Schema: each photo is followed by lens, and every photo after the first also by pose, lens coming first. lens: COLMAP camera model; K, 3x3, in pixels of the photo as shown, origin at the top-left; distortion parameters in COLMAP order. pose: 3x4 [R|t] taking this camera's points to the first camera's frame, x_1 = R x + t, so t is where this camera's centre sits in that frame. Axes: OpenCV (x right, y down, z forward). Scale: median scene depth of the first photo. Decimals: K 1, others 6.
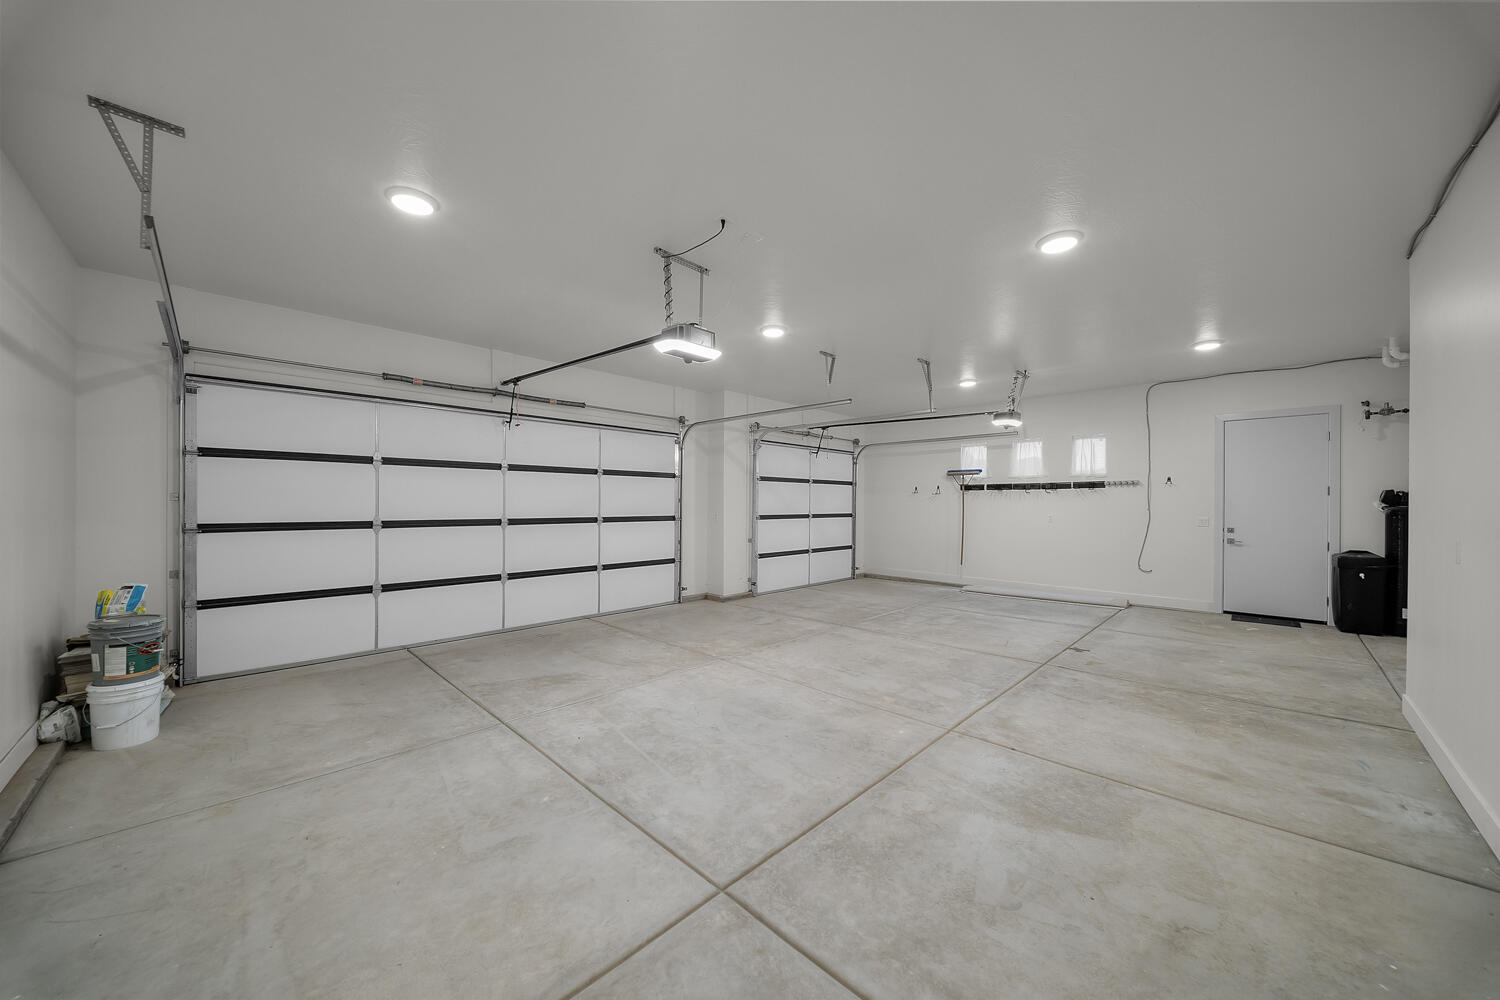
lens RADIAL K [[525.5, 0, 744.5], [0, 525.5, 500.2], [0, 0, 1]] dist [0.003236, -0.004601]
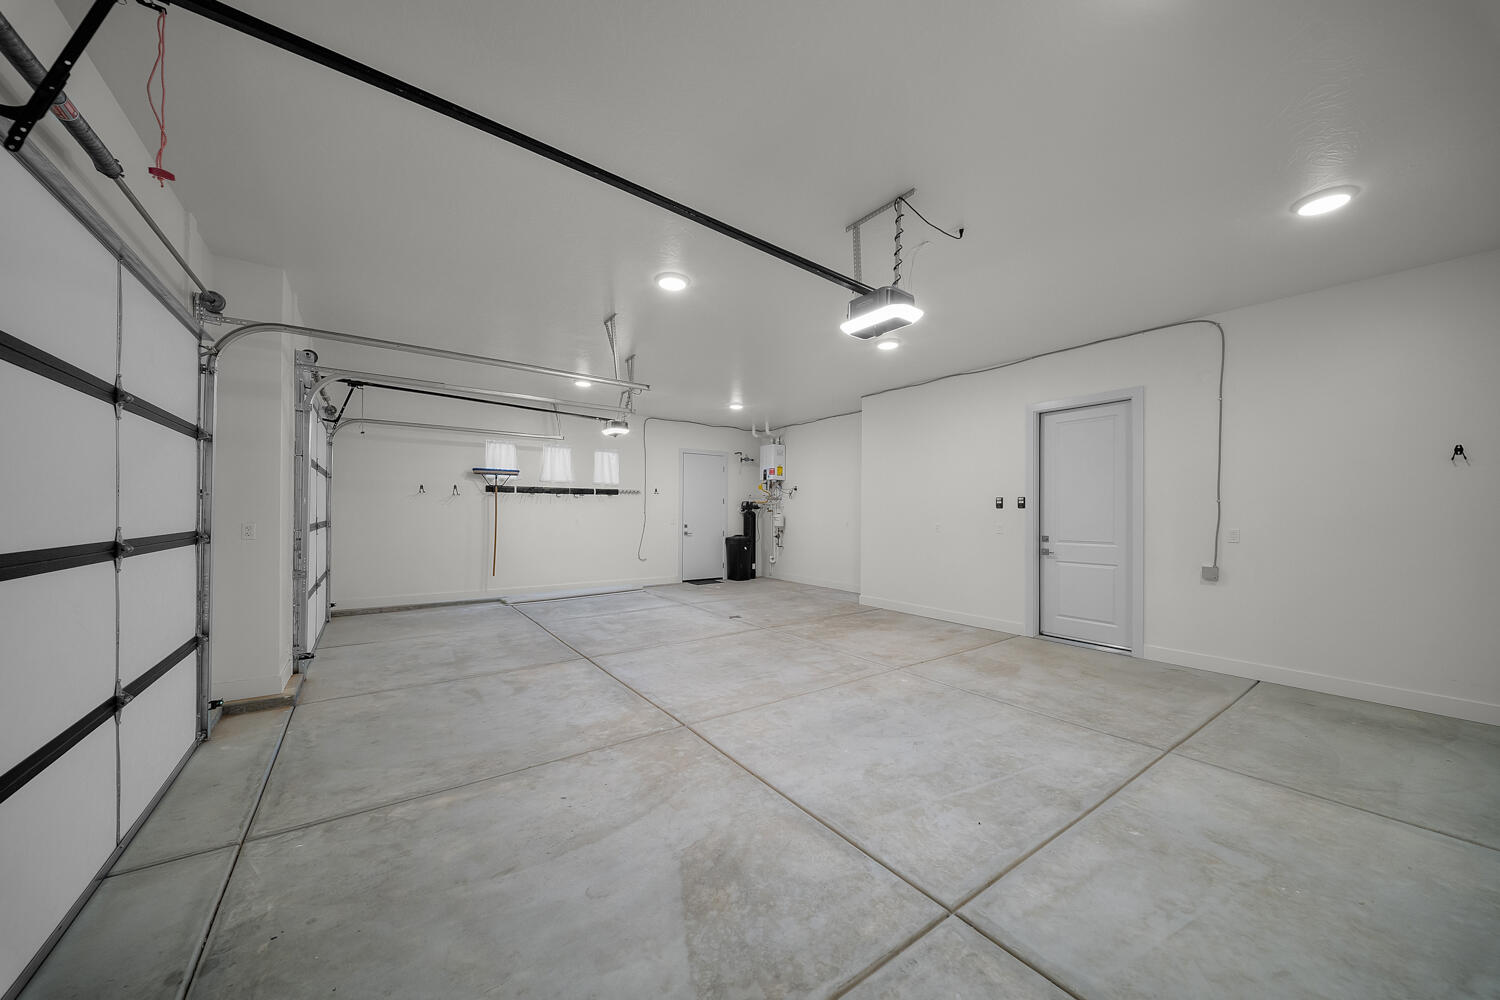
lens RADIAL K [[525.5, 0, 745.8], [0, 525.5, 510.1], [0, 0, 1]] dist [0.003236, -0.004601]
pose [[0.172150, -0.000762, 0.985070, -0.812275], [-0.011821, 0.999926, 0.002839, 0.008971], [-0.985000, -0.012133, 0.172129, 0.886266]]
